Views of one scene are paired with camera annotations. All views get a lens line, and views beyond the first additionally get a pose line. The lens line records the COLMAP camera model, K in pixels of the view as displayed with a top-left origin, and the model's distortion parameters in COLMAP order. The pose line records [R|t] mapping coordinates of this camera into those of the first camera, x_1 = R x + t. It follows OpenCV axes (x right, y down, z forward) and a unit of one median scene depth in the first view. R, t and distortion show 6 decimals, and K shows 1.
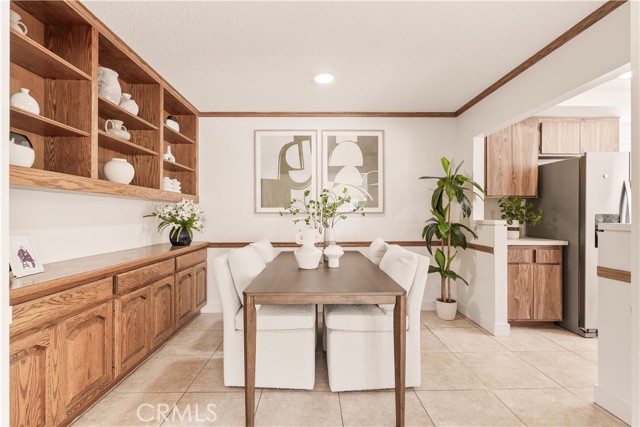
lens RADIAL K [[277.2, 0, 320.0], [0, 277.2, 213.5], [0, 0, 1]] dist [0.000424, 0.000070]
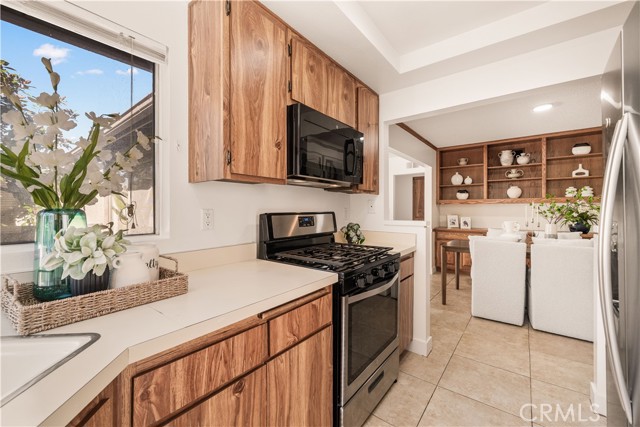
lens RADIAL K [[263.1, 0, 310.7], [0, 263.1, 210.8], [0, 0, 1]] dist [-0.001048, -0.000101]
pose [[-0.648937, 0.005016, -0.760825, 1.438344], [0.003924, 0.999987, 0.003246, -0.012141], [0.760832, -0.000879, -0.648949, 0.843039]]
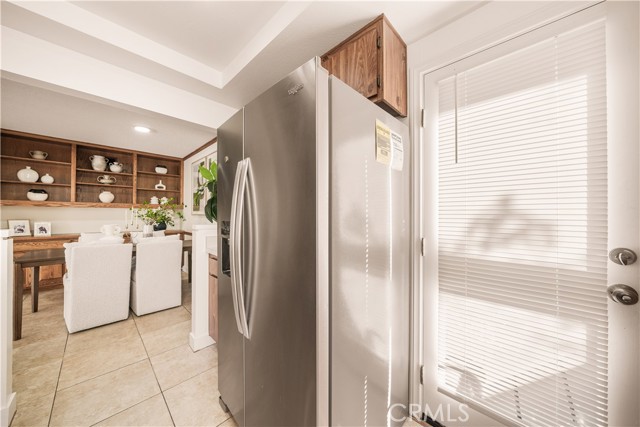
lens RADIAL K [[219.7, 0, 320.0], [0, 219.7, 213.5], [0, 0, 1]] dist [-0.000139, -0.000008]
pose [[0.699143, 0.001690, -0.714979, 1.390837], [-0.003696, 0.999992, -0.001251, -0.012629], [0.714972, 0.003517, 0.699144, 0.741083]]
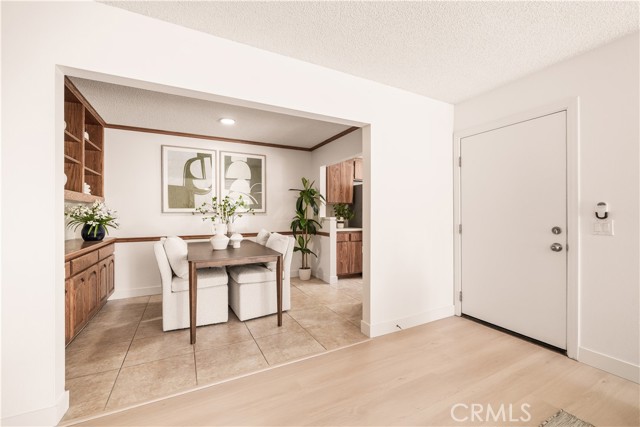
lens RADIAL K [[263.1, 0, 310.7], [0, 263.1, 210.8], [0, 0, 1]] dist [-0.001048, -0.000101]
pose [[0.907625, 0.004030, 0.419764, -0.148187], [-0.001254, 0.999975, -0.006890, -0.003360], [-0.419781, 0.005727, 0.907607, -0.386054]]
